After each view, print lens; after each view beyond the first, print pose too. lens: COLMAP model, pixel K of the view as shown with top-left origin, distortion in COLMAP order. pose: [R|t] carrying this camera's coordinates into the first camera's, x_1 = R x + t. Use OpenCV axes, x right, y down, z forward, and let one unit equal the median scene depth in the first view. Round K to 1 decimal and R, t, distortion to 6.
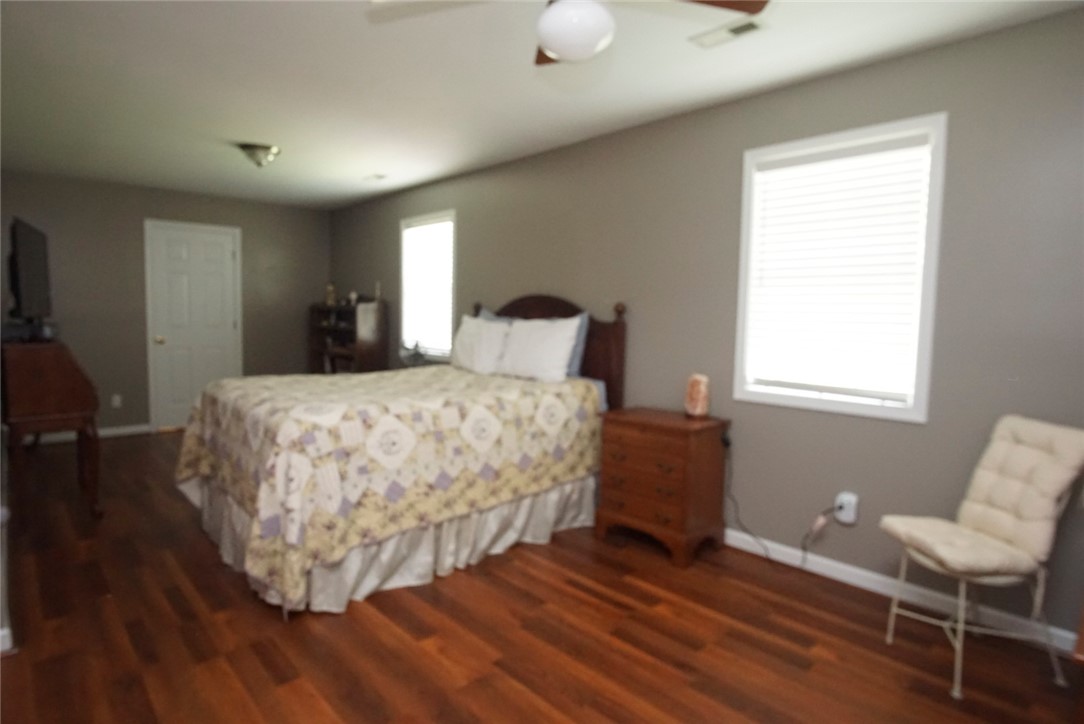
lens RADIAL K [[588.5, 0, 542.0], [0, 588.5, 362.0], [0, 0, 1]] dist [-0.026448, 0.000160]
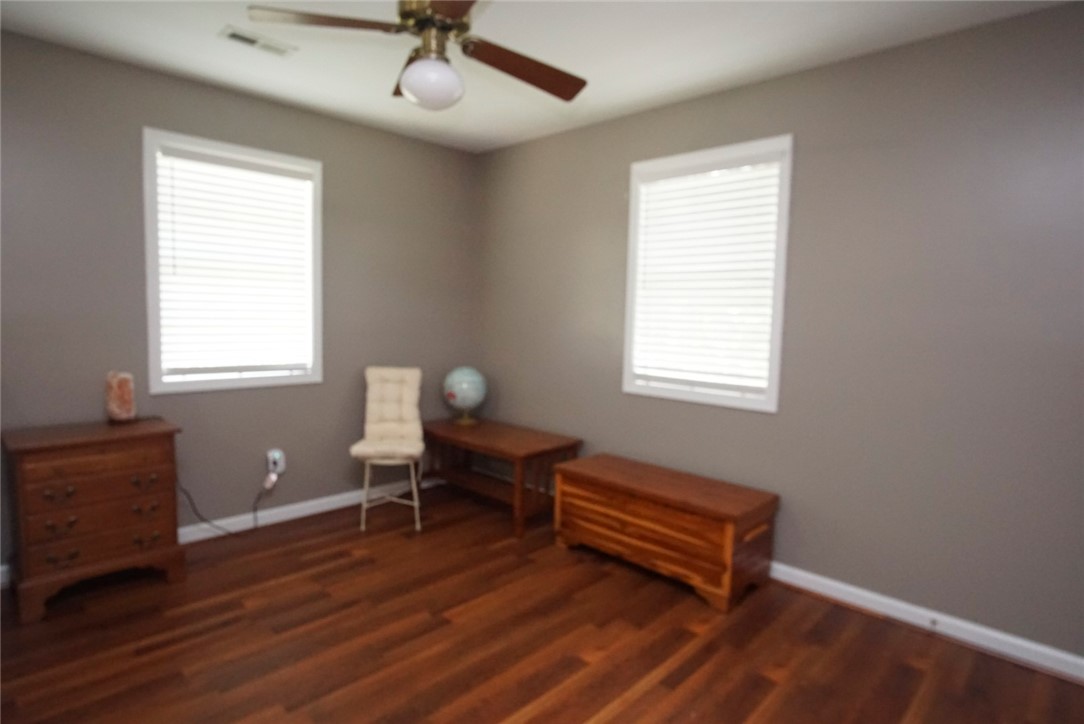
lens RADIAL K [[574.1, 0, 542.0], [0, 574.1, 362.0], [0, 0, 1]] dist [-0.065193, -0.000025]
pose [[-0.053647, -0.092914, 0.994228, -0.700150], [0.066699, 0.993105, 0.096408, -0.037417], [-0.996330, 0.071486, -0.047080, 0.515736]]
